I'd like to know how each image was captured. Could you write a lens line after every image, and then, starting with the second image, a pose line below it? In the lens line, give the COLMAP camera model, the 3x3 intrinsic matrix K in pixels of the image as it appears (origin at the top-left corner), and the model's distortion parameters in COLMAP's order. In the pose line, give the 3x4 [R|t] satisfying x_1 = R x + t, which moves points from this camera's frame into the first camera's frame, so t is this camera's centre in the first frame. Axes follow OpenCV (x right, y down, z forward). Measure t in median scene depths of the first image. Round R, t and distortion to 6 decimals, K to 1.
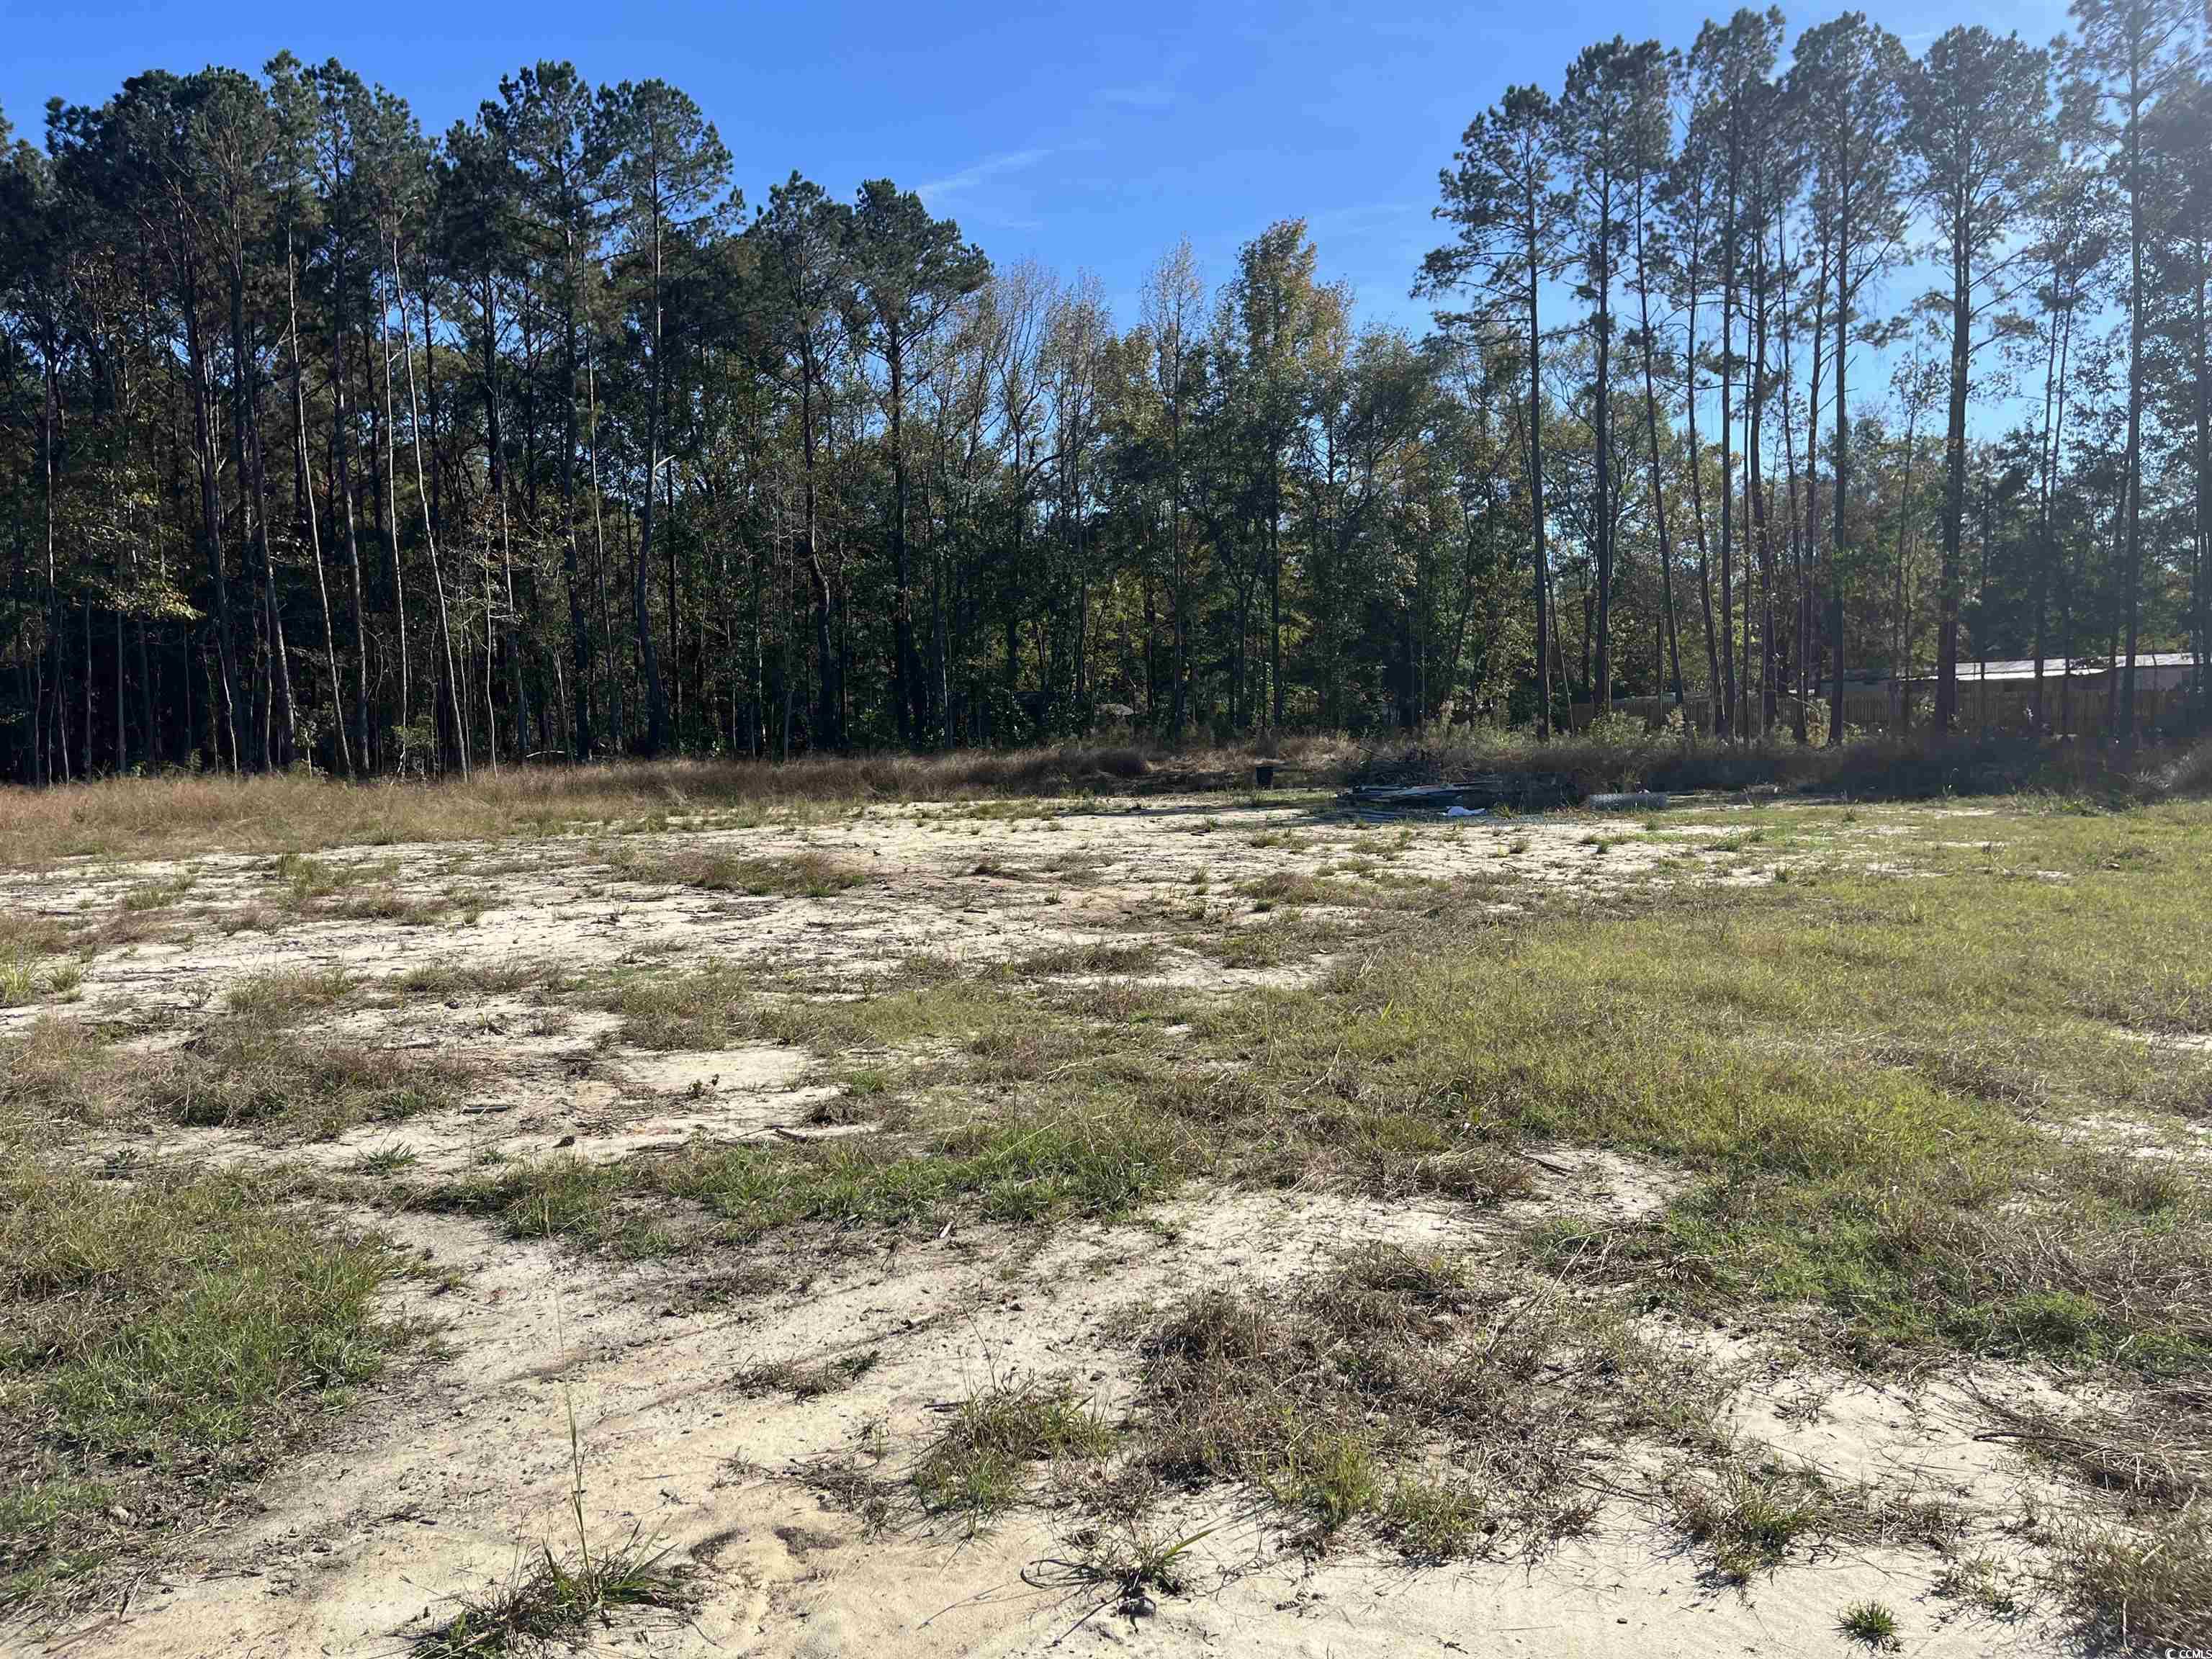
lens RADIAL K [[1673.0, 0, 1159.3], [0, 1673.0, 839.2], [0, 0, 1]] dist [0.084168, -0.087753]
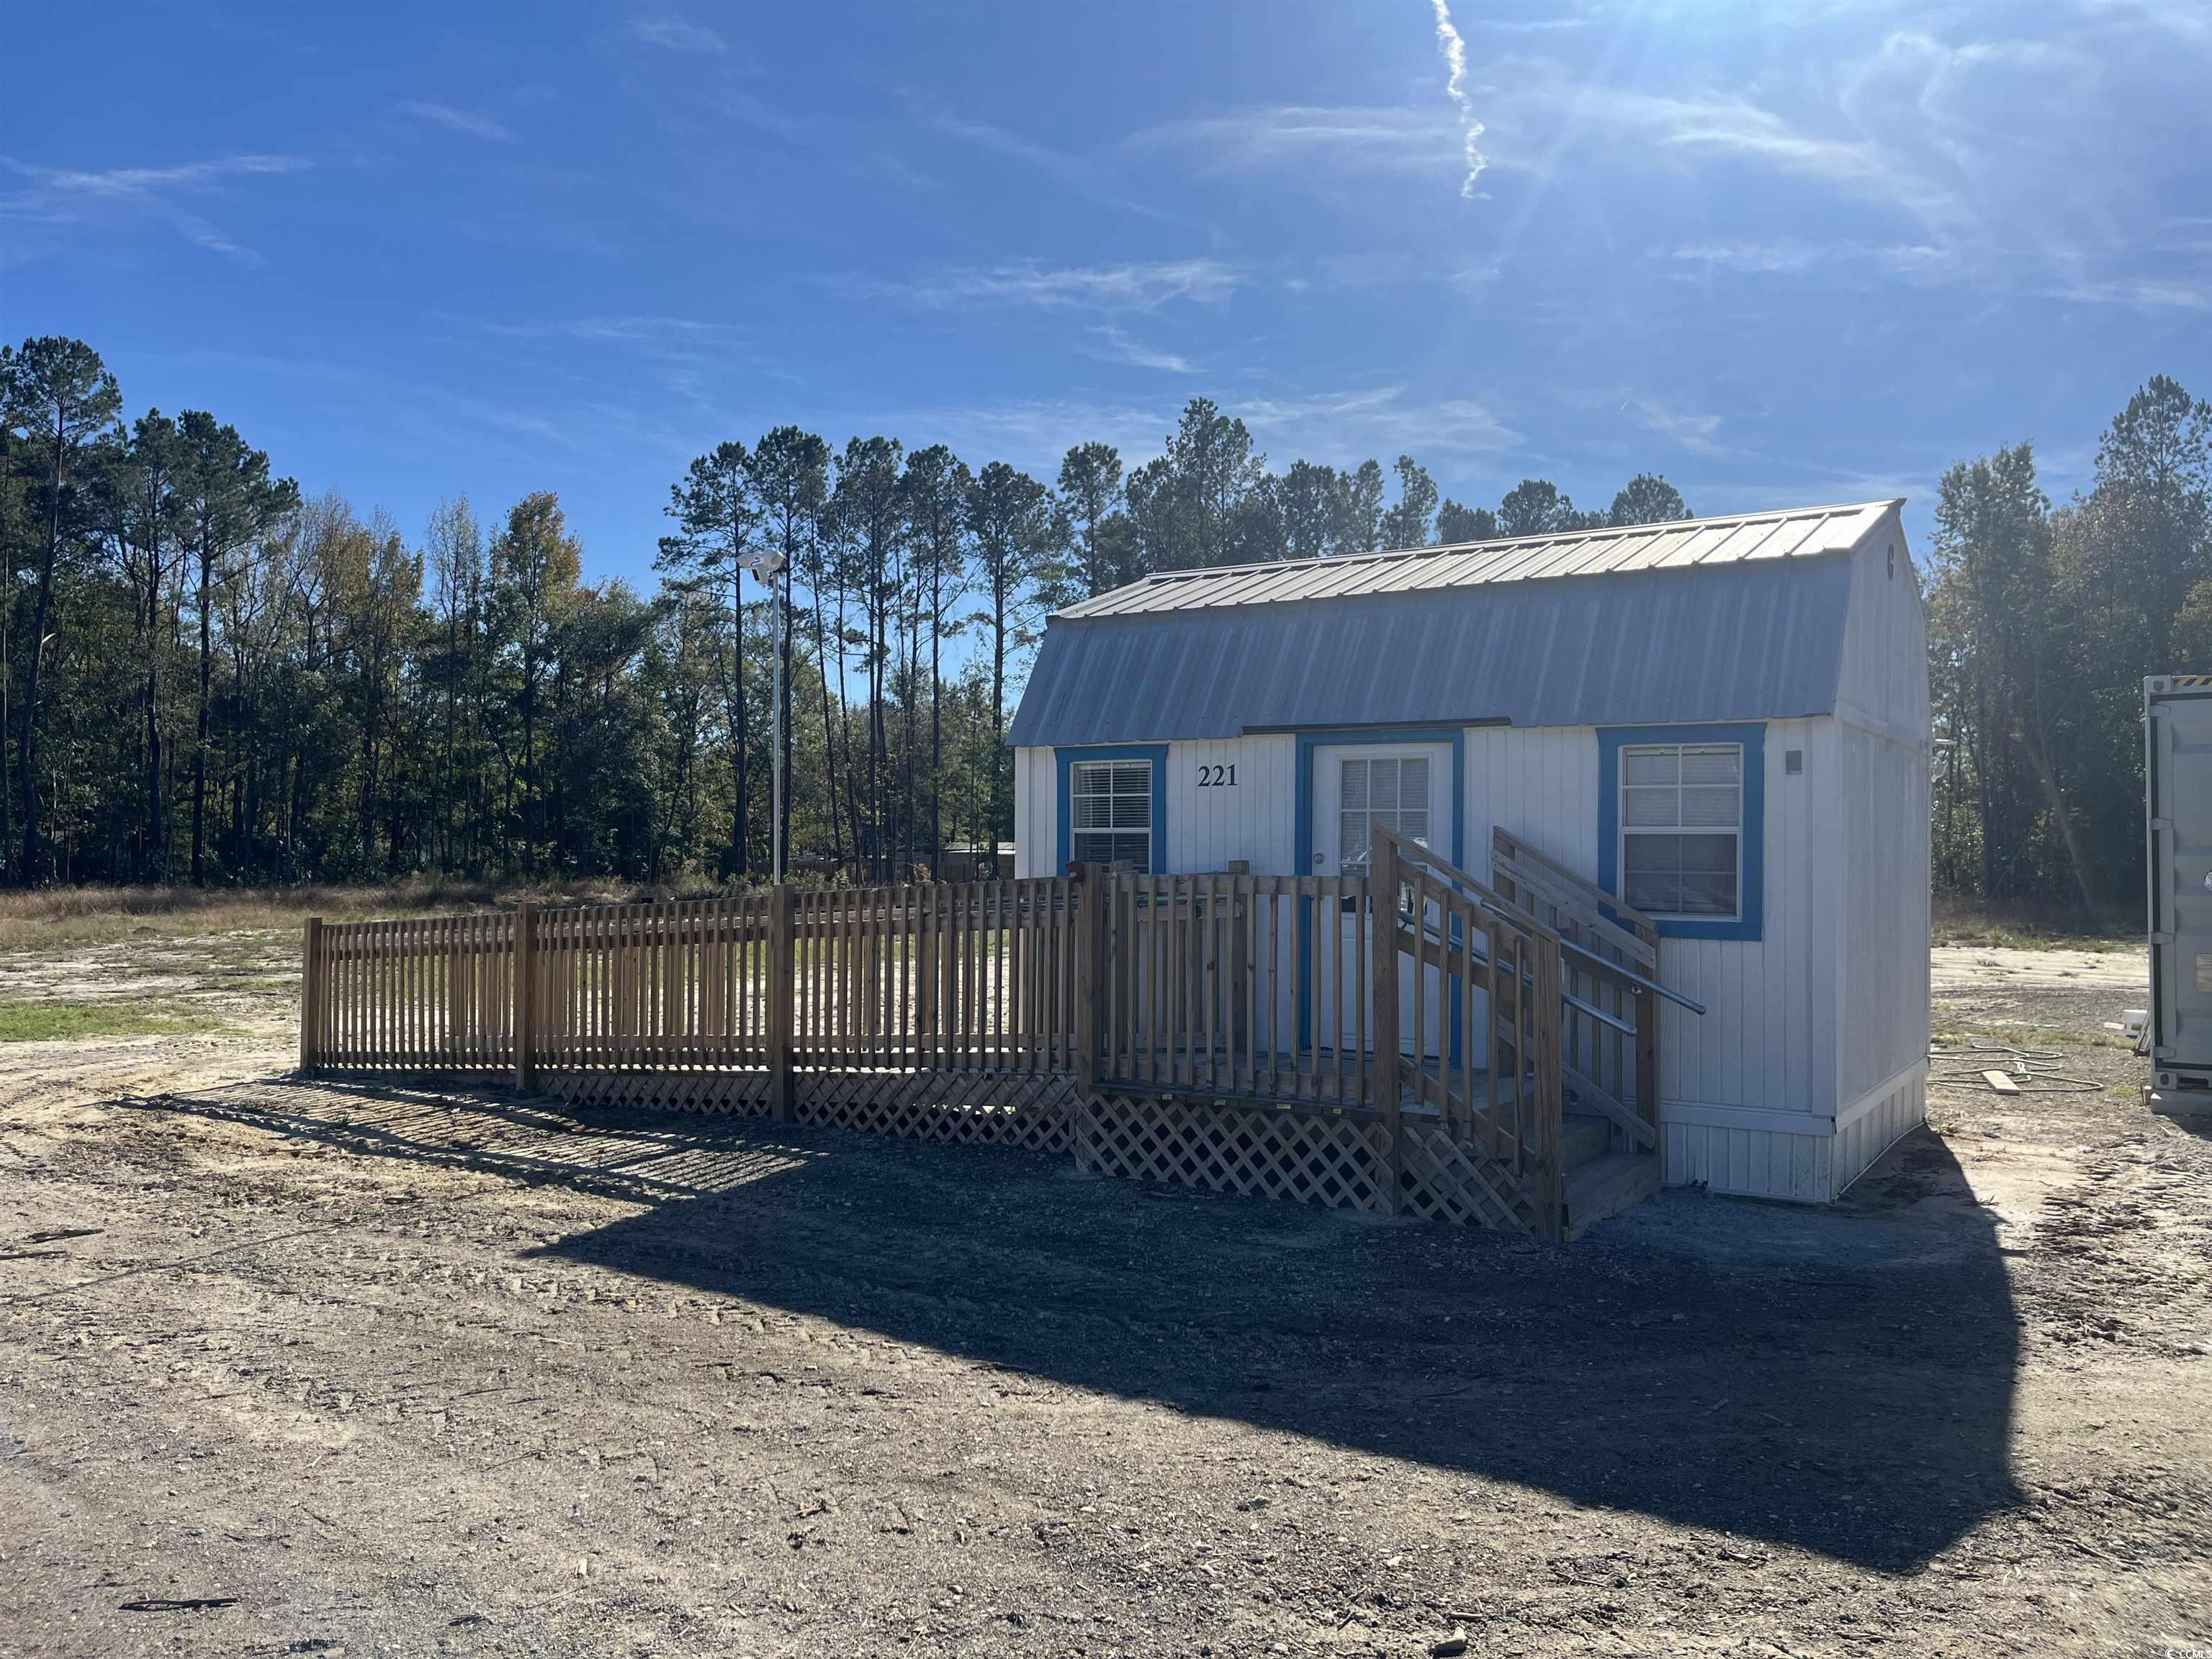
lens RADIAL K [[1663.3, 0, 1106.0], [0, 1663.3, 829.5], [0, 0, 1]] dist [0.023056, -0.010196]
pose [[0.848973, 0.040647, 0.526871, -0.254793], [0.012542, 0.995207, -0.096988, 0.034515], [-0.528287, 0.088948, 0.844394, -0.356628]]
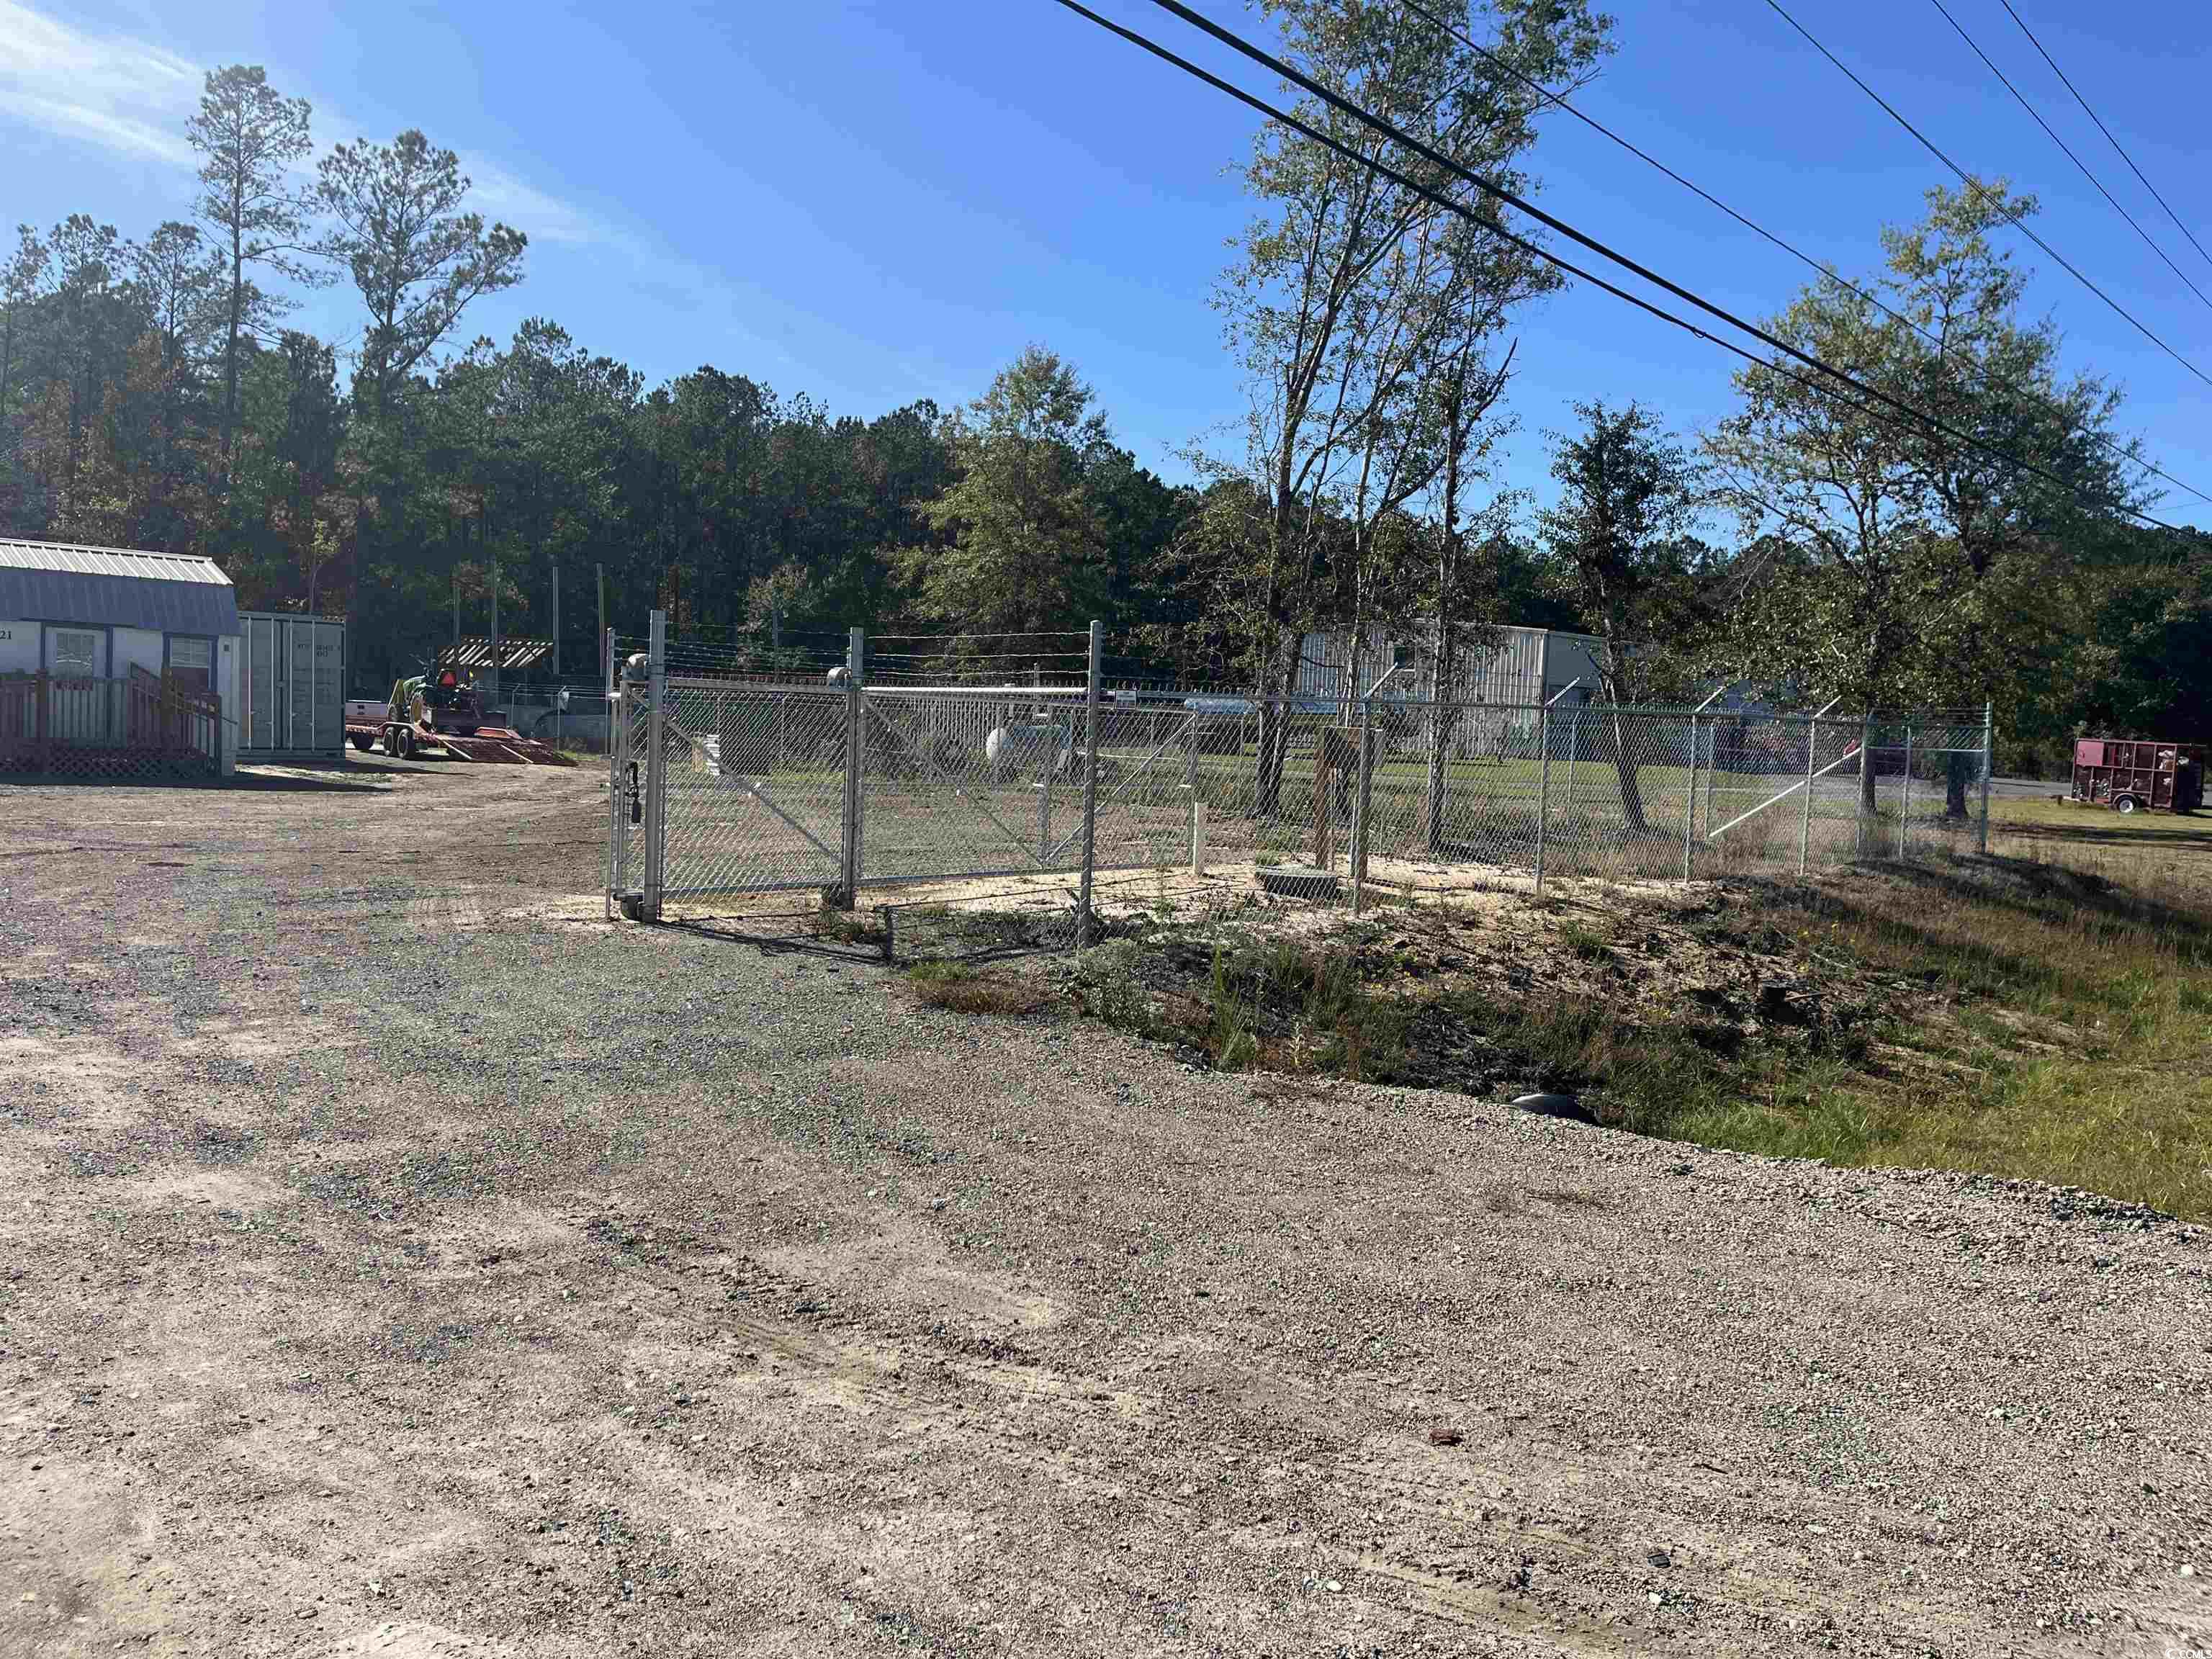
lens RADIAL K [[1663.3, 0, 1106.0], [0, 1663.3, 829.5], [0, 0, 1]] dist [0.023056, -0.010196]
pose [[-0.335073, -0.055250, 0.940571, -0.608238], [0.035747, 0.996815, 0.071289, 0.041464], [-0.941514, 0.057510, -0.332031, -0.346272]]
